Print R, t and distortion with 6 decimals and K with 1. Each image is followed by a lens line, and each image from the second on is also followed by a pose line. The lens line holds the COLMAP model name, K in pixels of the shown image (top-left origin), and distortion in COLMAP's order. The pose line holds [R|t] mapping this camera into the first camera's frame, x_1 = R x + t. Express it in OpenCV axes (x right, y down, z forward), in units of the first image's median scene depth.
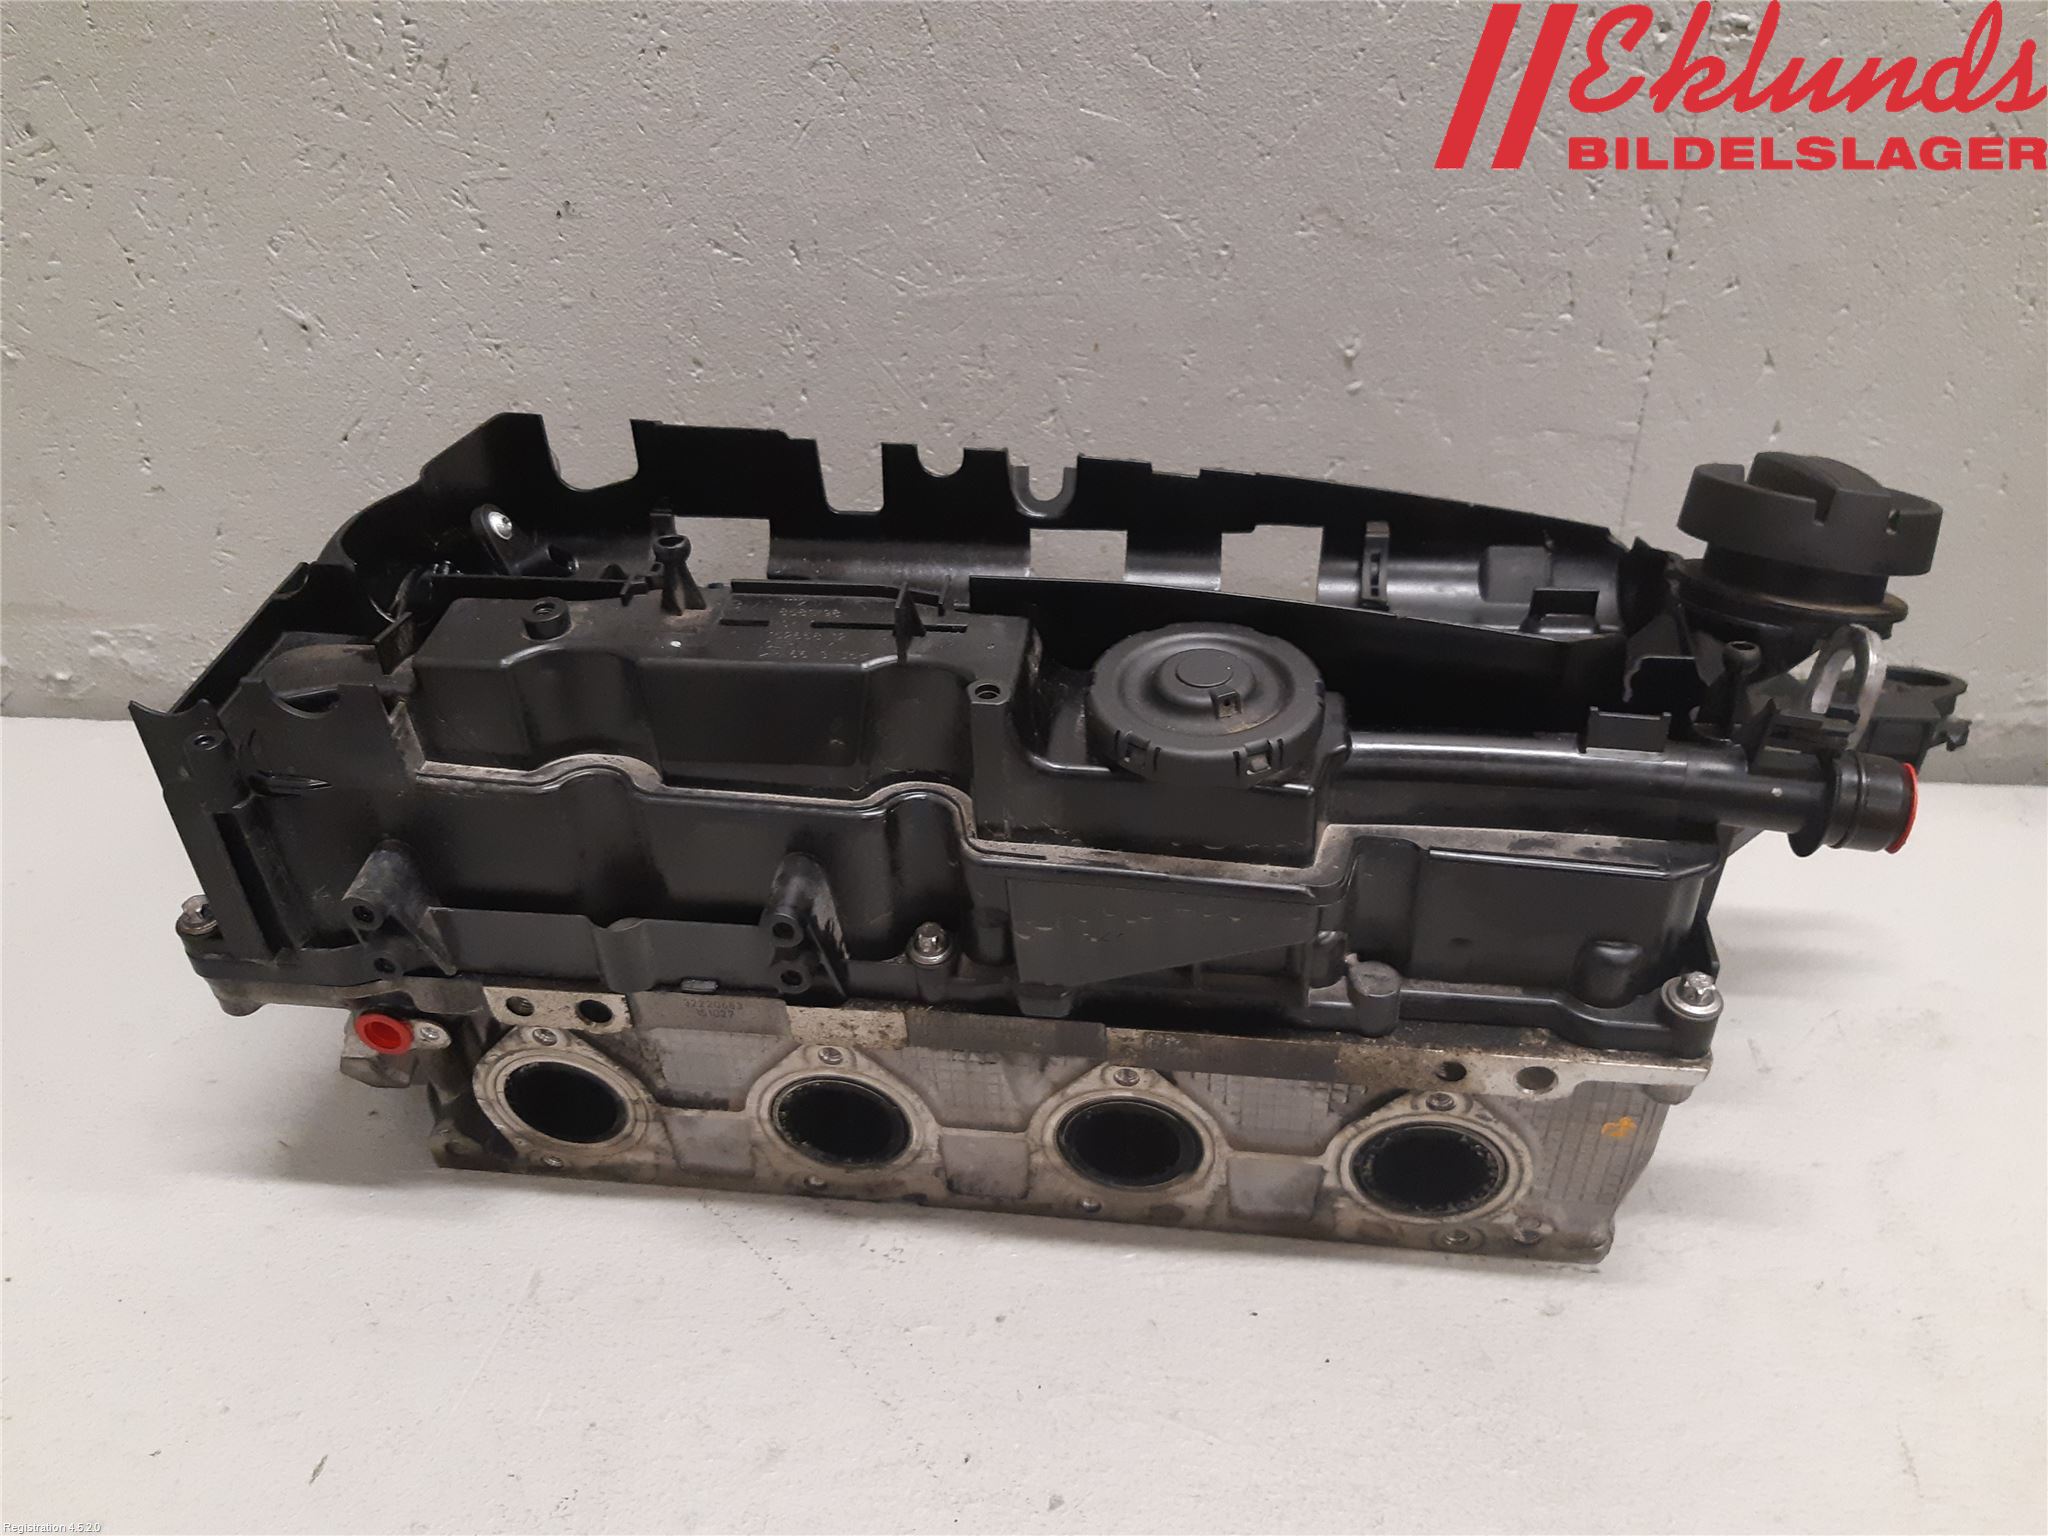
lens RADIAL K [[1584.3, 0, 1024.0], [0, 1584.3, 768.0], [0, 0, 1]] dist [0.052753, -0.003061]
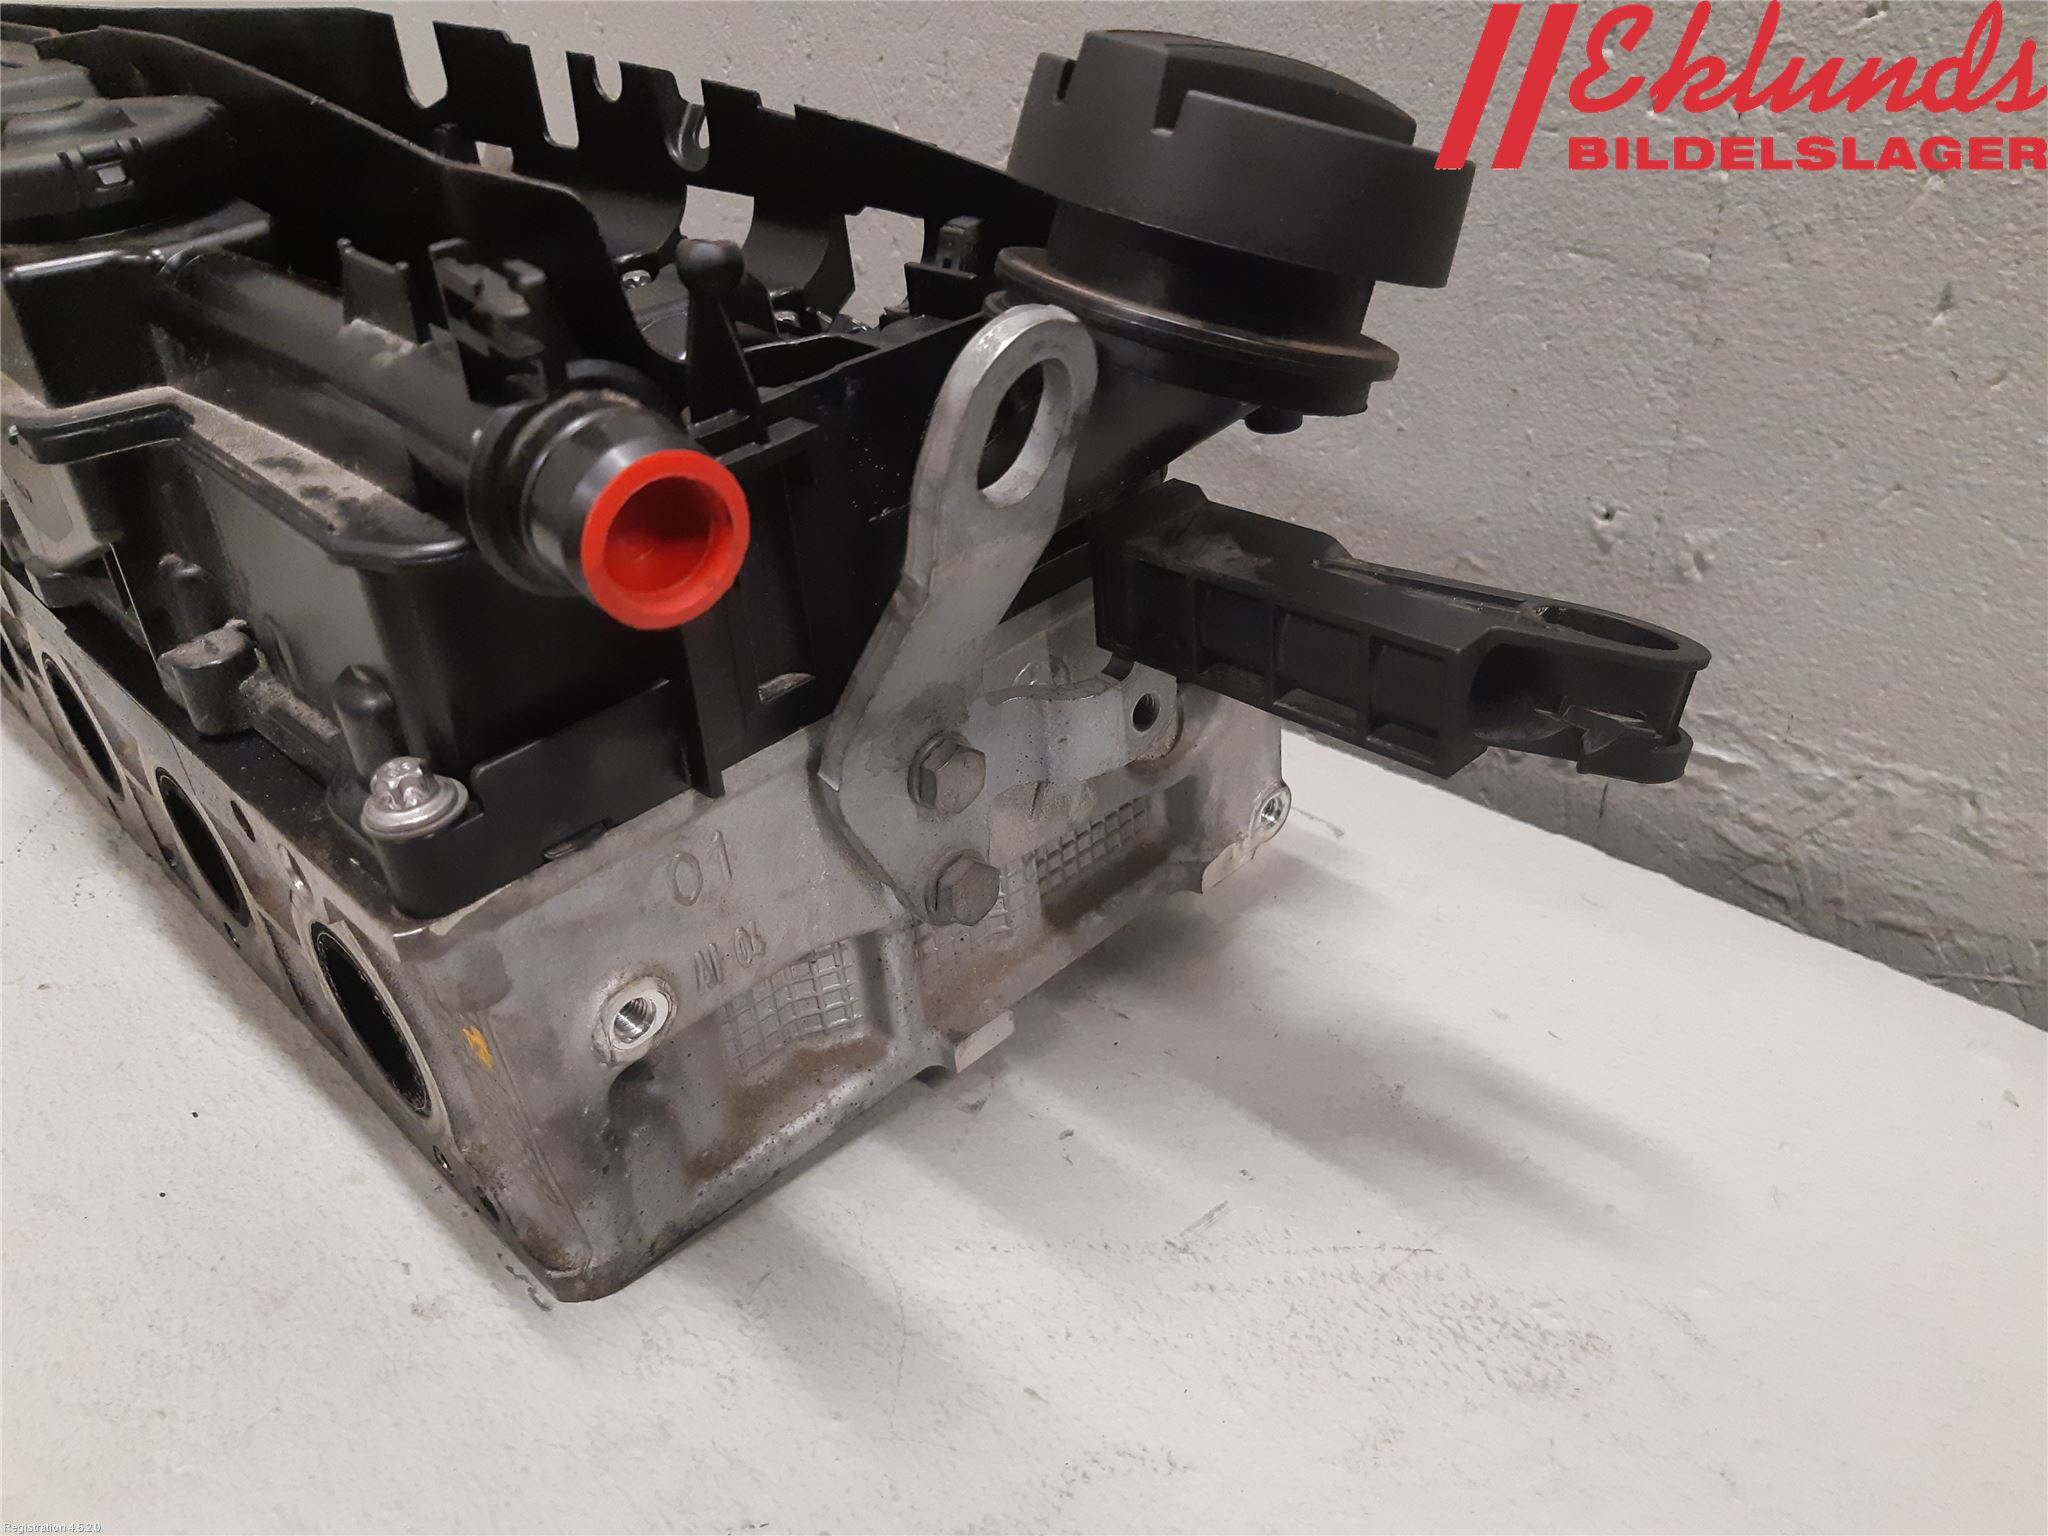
lens RADIAL K [[1596.0, 0, 1024.0], [0, 1596.0, 768.0], [0, 0, 1]] dist [-0.003883, -0.011280]
pose [[0.782802, 0.318508, -0.534578, 0.658711], [-0.344031, 0.937363, 0.054716, 0.018625], [0.518521, 0.141080, 0.843346, 0.471547]]
